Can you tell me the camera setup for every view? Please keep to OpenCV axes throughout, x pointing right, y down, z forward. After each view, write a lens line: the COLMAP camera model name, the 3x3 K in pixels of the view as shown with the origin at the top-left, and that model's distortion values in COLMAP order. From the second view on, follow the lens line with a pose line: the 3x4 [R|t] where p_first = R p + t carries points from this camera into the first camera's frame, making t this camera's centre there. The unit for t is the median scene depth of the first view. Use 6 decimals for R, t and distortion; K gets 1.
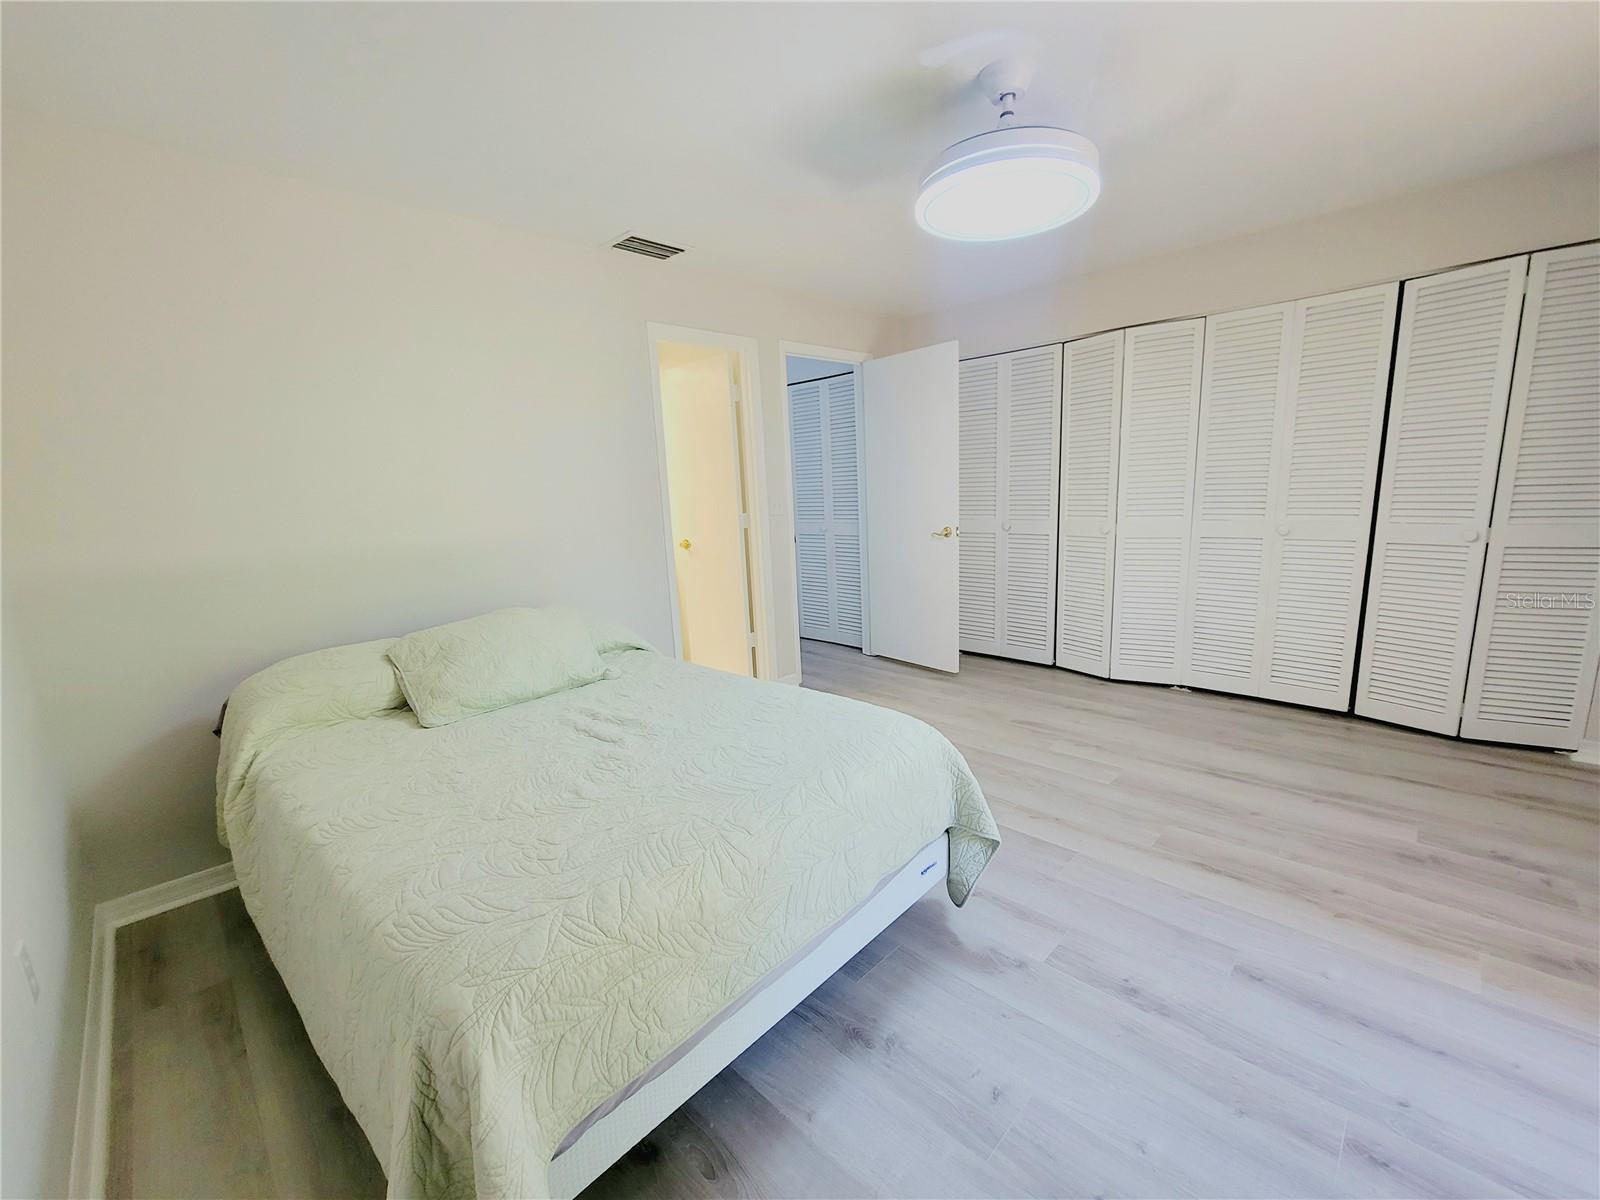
lens RADIAL K [[654.1, 0, 806.9], [0, 654.1, 603.8], [0, 0, 1]] dist [-0.001311, 0.000387]
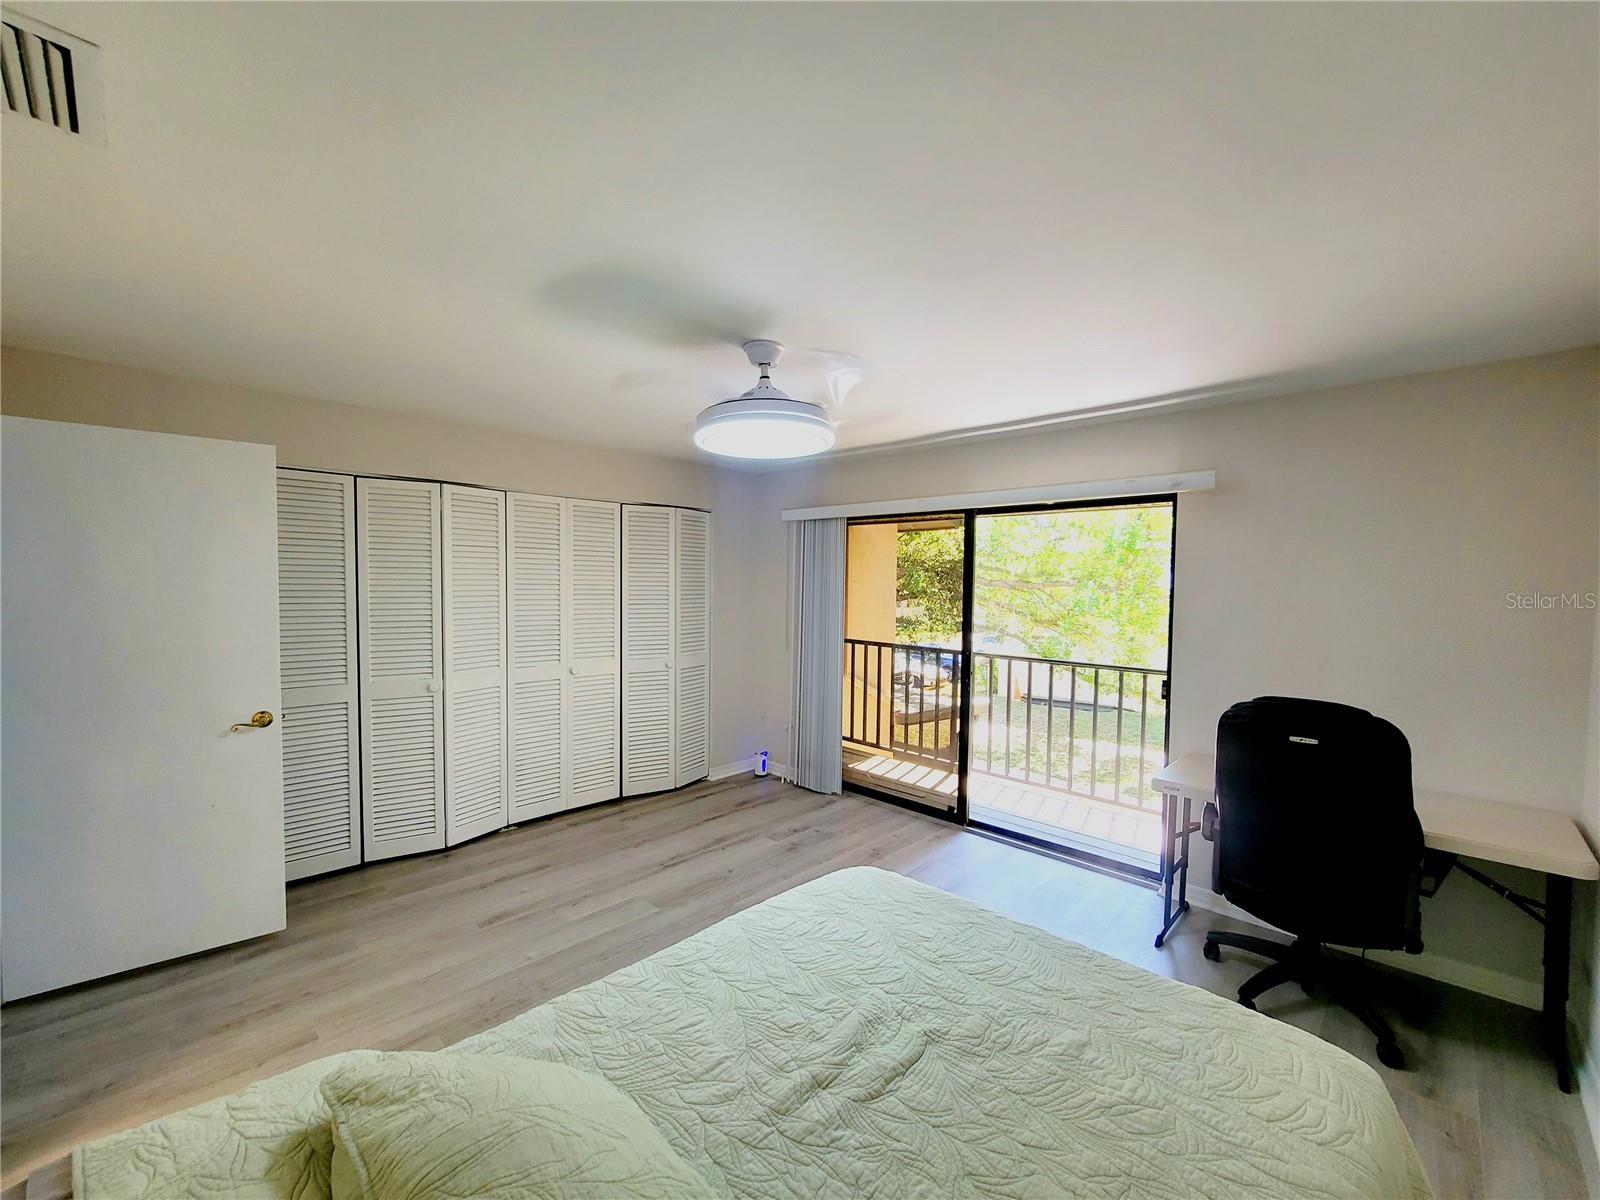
lens RADIAL K [[654.1, 0, 798.1], [0, 654.1, 603.9], [0, 0, 1]] dist [-0.001311, 0.000387]
pose [[0.016870, 0.009610, 0.999812, -0.541508], [0.175000, 0.984490, -0.012415, -0.151400], [-0.984424, 0.175176, 0.014926, 0.541254]]
